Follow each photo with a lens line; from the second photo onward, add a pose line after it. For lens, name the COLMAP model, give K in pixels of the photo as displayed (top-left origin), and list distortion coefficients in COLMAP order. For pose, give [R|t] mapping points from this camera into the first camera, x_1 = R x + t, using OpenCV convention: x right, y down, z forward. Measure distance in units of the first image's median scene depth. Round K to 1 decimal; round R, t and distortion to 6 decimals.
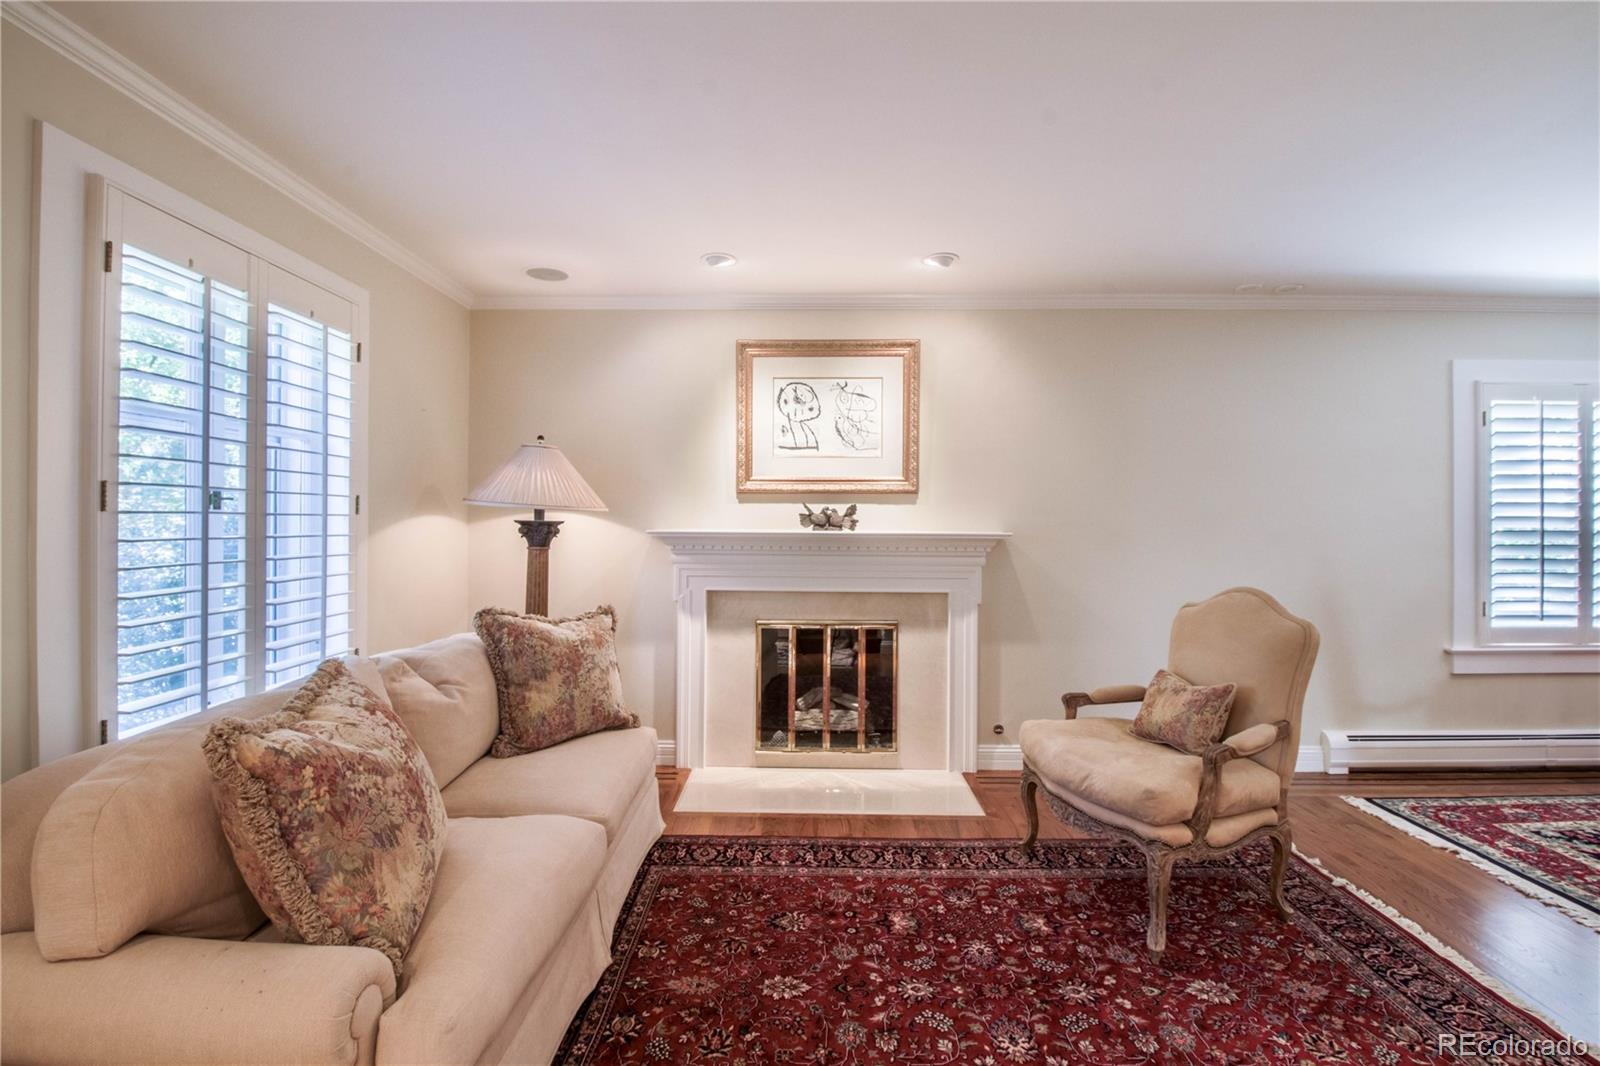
lens RADIAL K [[728.0, 0, 804.8], [0, 728.0, 525.0], [0, 0, 1]] dist [0.004930, -0.001353]
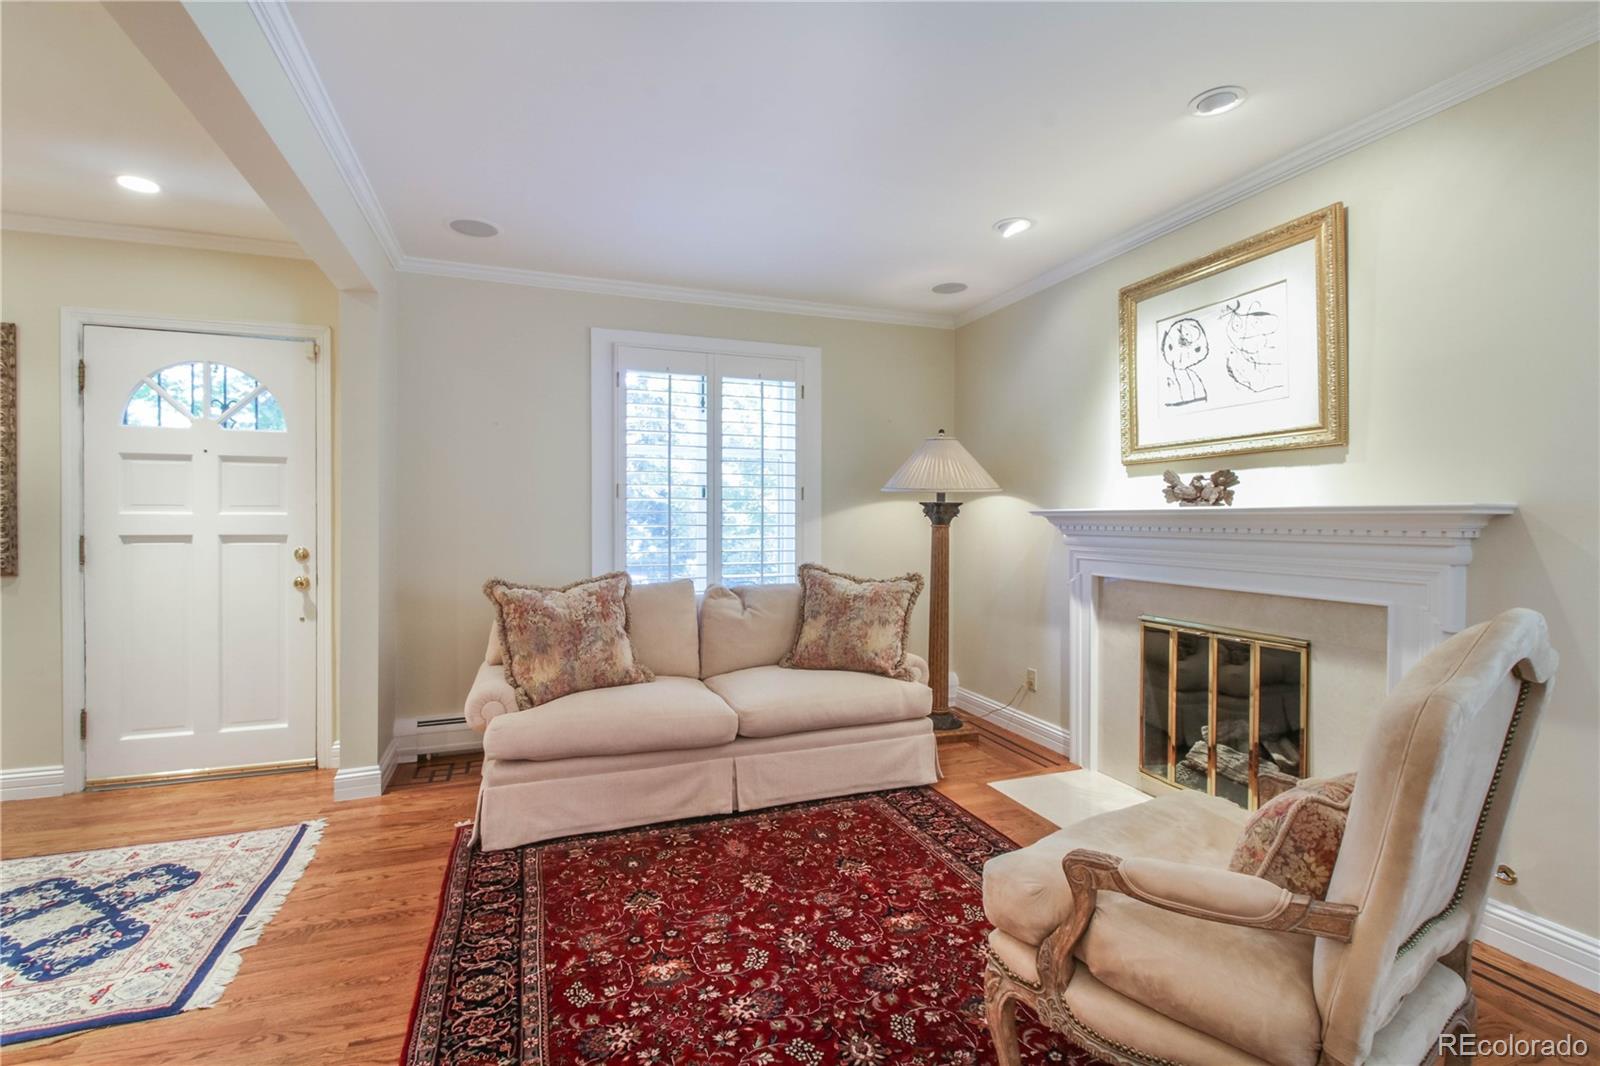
lens RADIAL K [[728.0, 0, 805.9], [0, 728.0, 522.3], [0, 0, 1]] dist [0.004930, -0.001353]
pose [[0.366849, -0.002716, -0.930276, 0.587066], [-0.002565, 0.999989, -0.003931, 0.028410], [0.930277, 0.003828, 0.366838, 0.338846]]
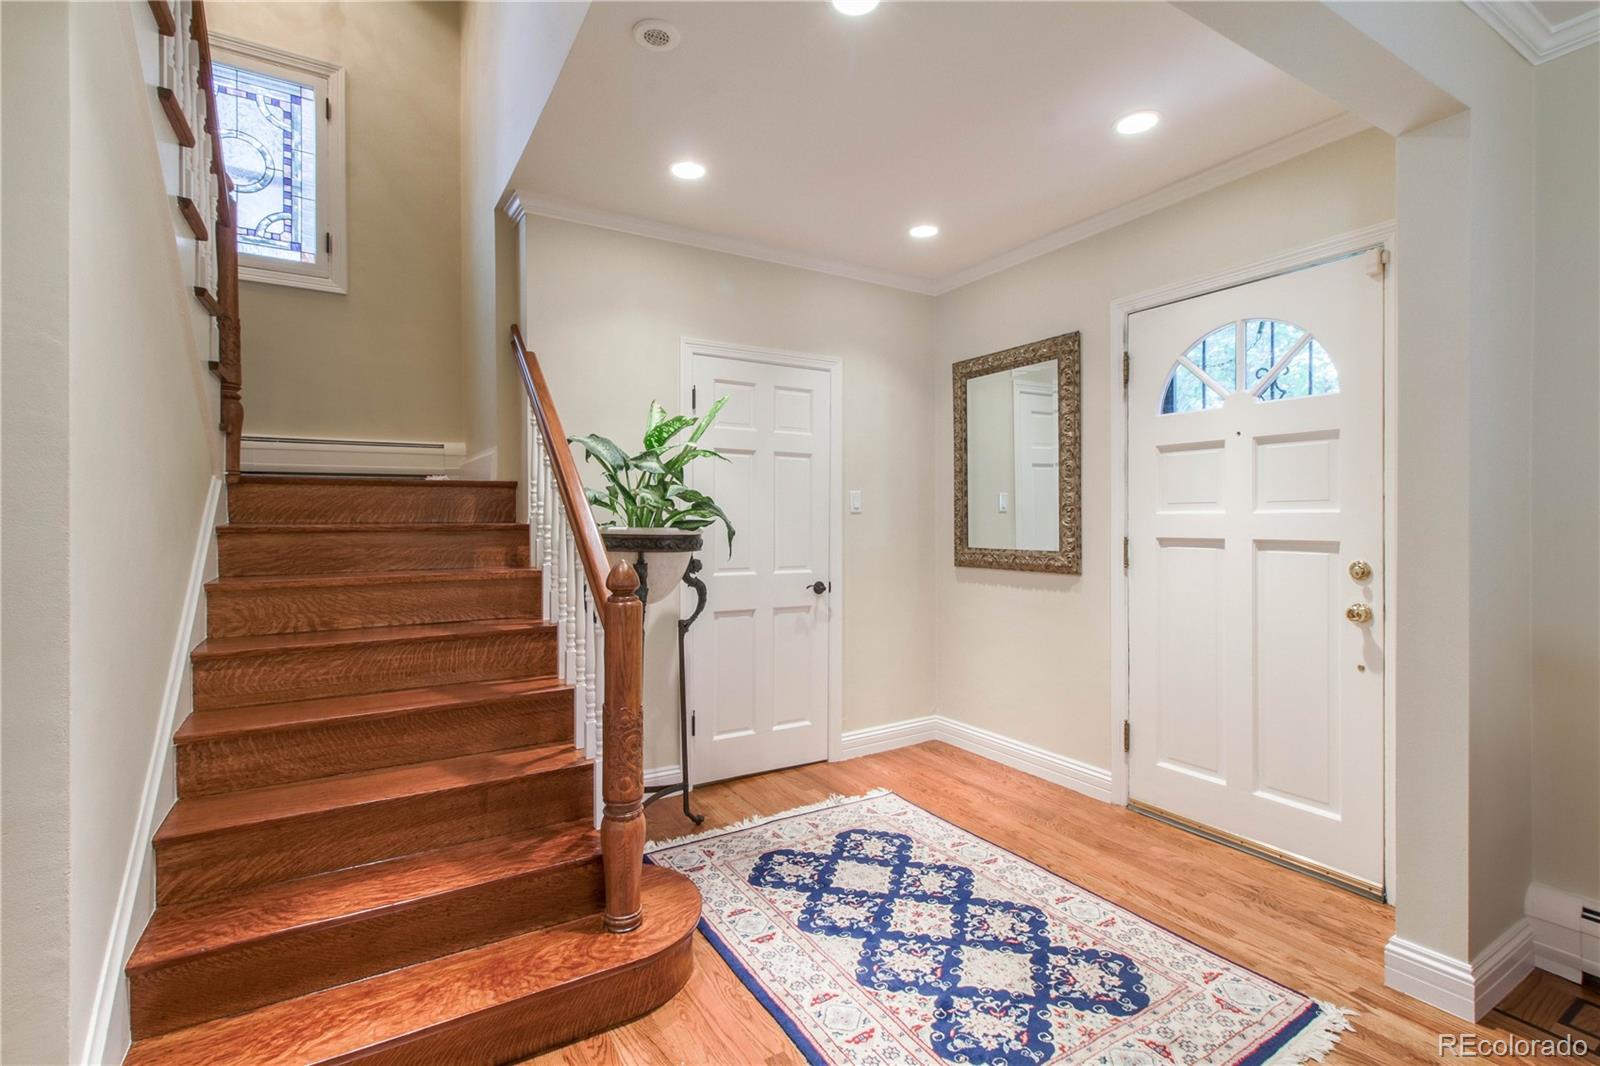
lens RADIAL K [[728.0, 0, 789.3], [0, 728.0, 521.7], [0, 0, 1]] dist [0.004930, -0.001353]
pose [[-0.852313, -0.008985, -0.522955, 0.363131], [-0.009247, 0.999955, -0.002111, 0.029963], [0.522951, 0.003037, -0.852358, 0.351101]]
